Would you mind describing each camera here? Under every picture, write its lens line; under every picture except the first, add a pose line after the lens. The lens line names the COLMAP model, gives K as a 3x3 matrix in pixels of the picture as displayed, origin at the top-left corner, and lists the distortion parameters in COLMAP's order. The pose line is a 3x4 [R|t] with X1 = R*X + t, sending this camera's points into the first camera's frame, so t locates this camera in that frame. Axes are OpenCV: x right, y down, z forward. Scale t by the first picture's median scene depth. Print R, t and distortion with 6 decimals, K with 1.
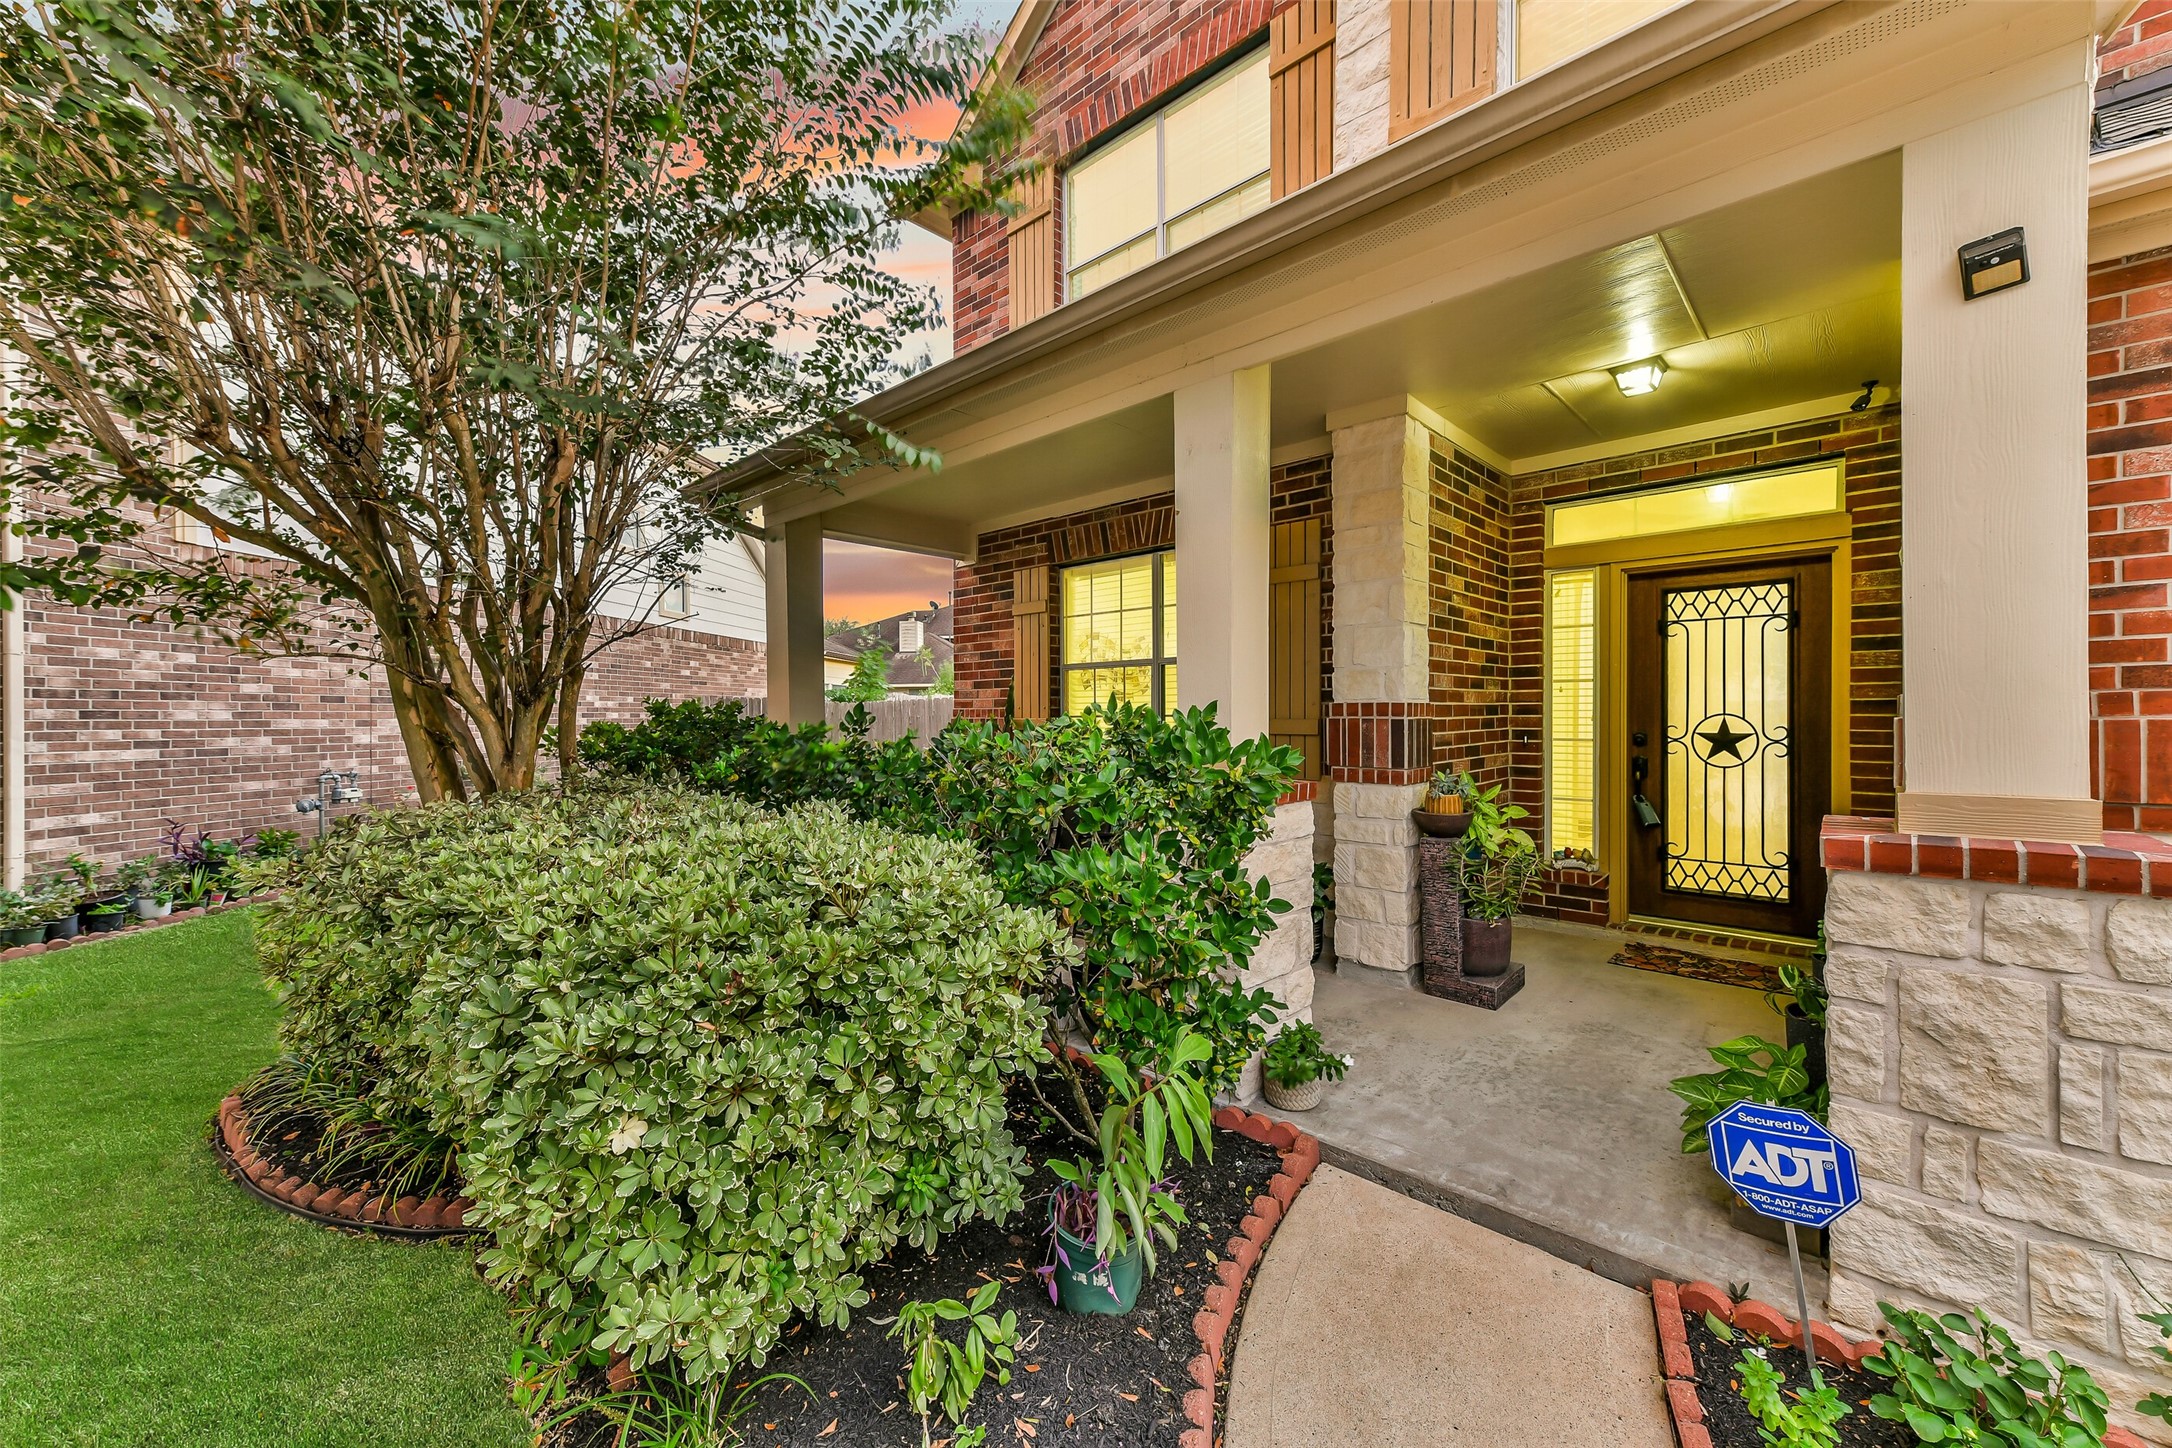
lens RADIAL K [[859.3, 0, 1084.9], [0, 859.3, 720.7], [0, 0, 1]] dist [0.003053, 0.000687]
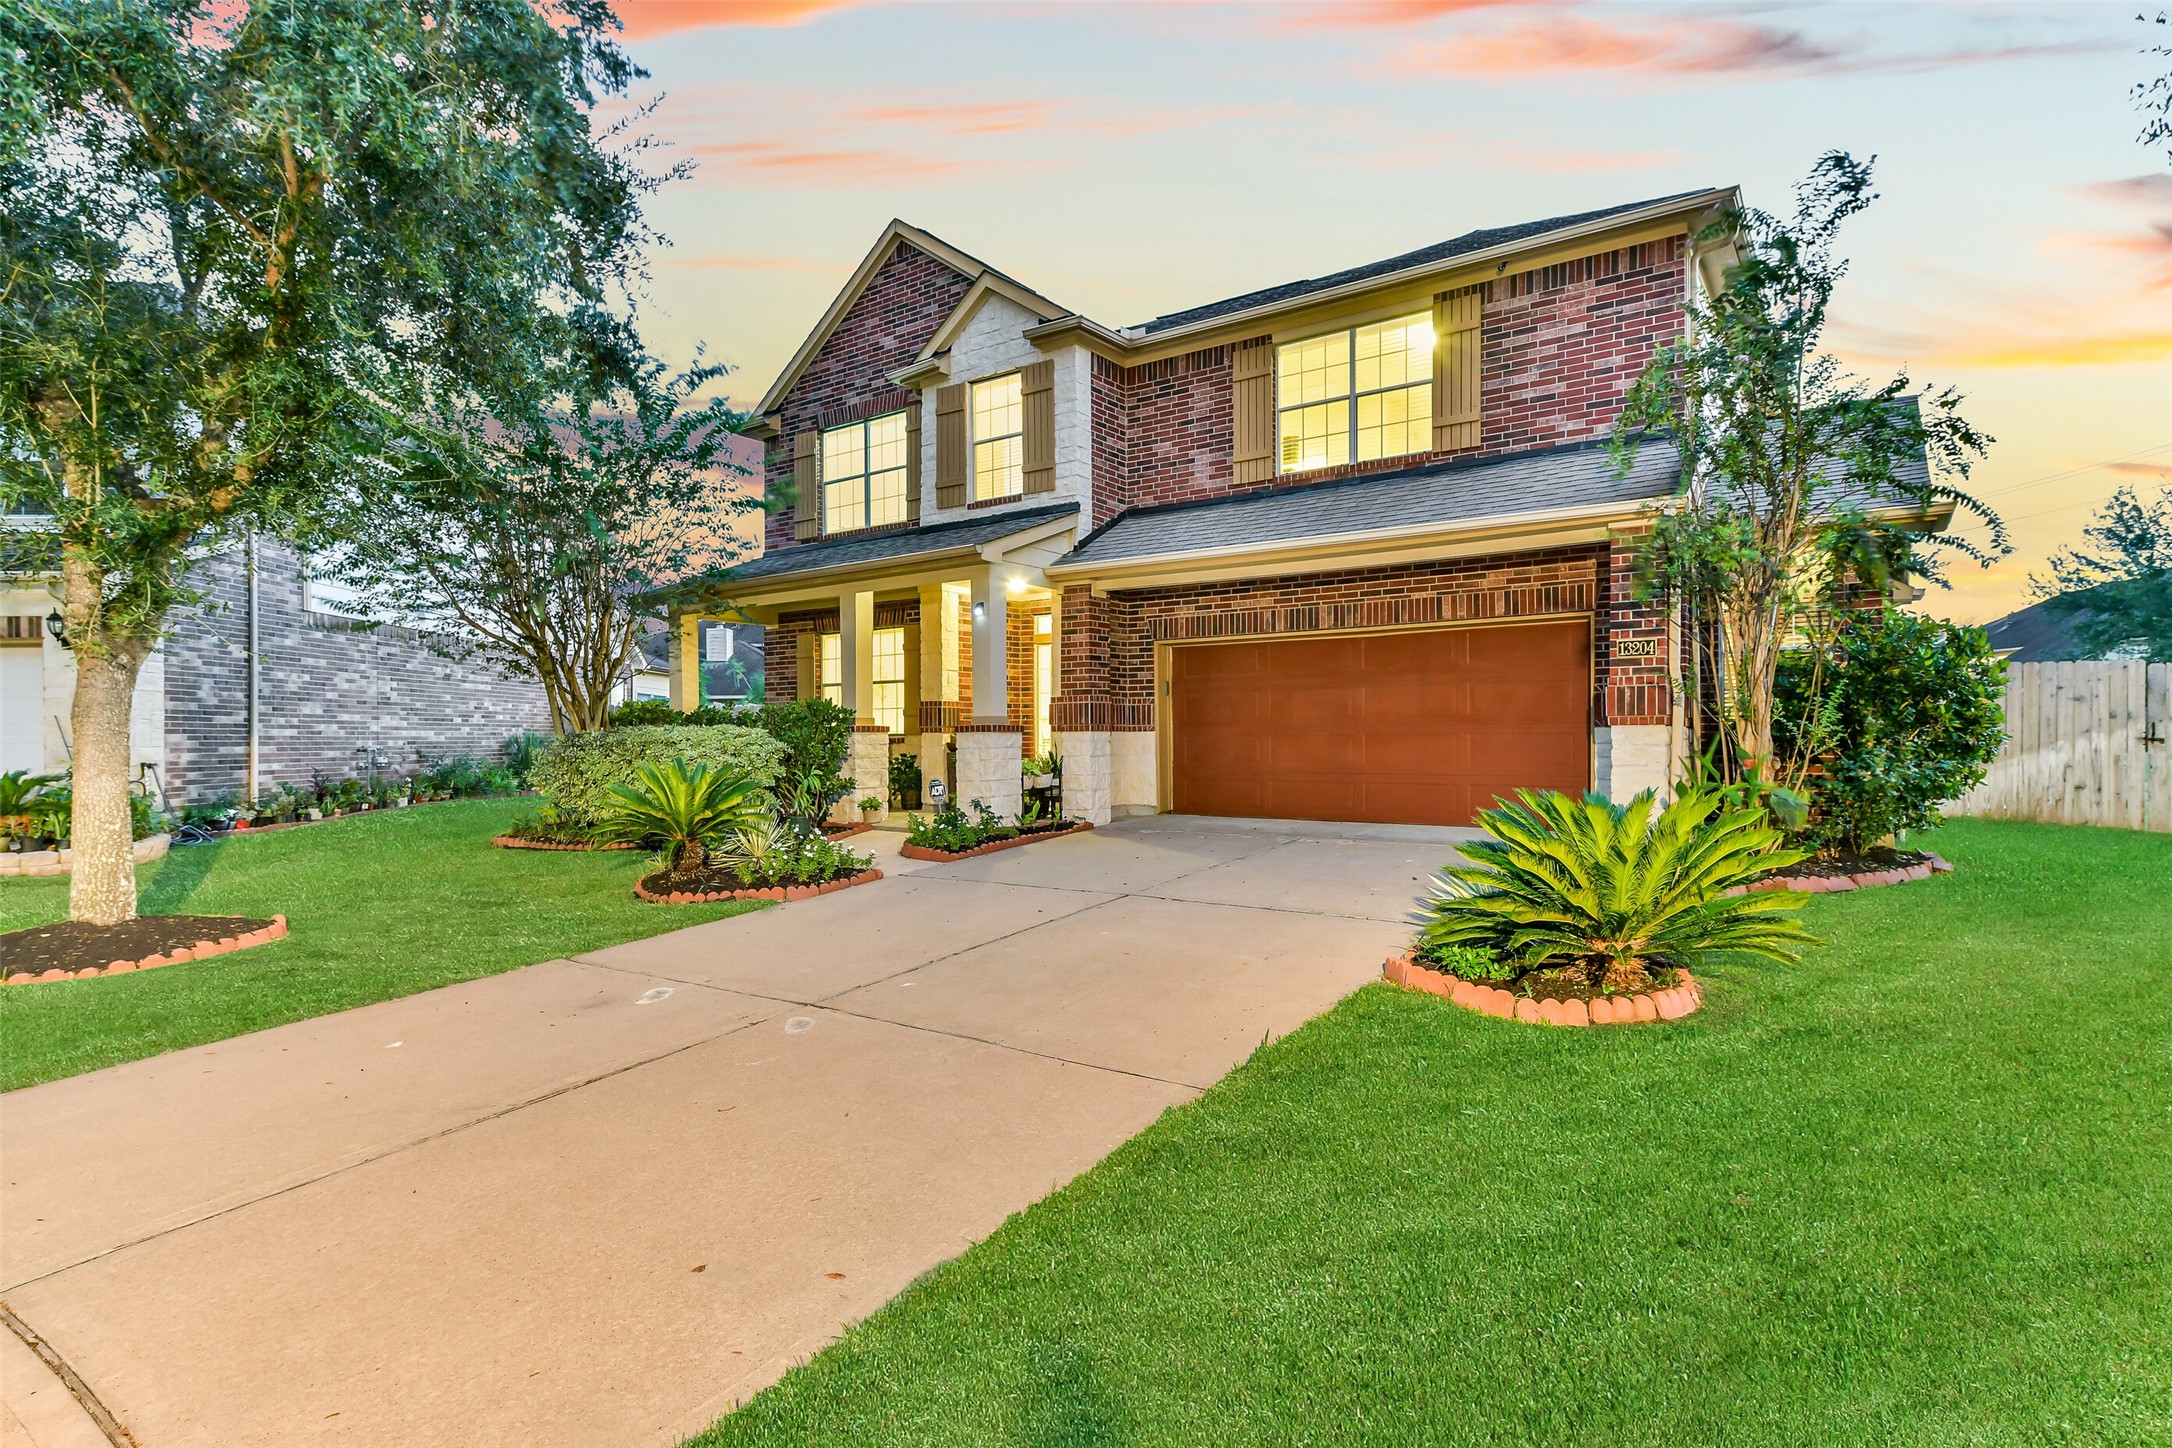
lens RADIAL K [[1043.9, 0, 1075.5], [0, 1043.9, 727.2], [0, 0, 1]] dist [-0.002772, -0.000449]
pose [[0.990840, -0.000431, 0.135042, 0.203464], [0.002412, 0.999892, -0.014502, 0.061585], [-0.135021, 0.014695, 0.990734, -1.288376]]
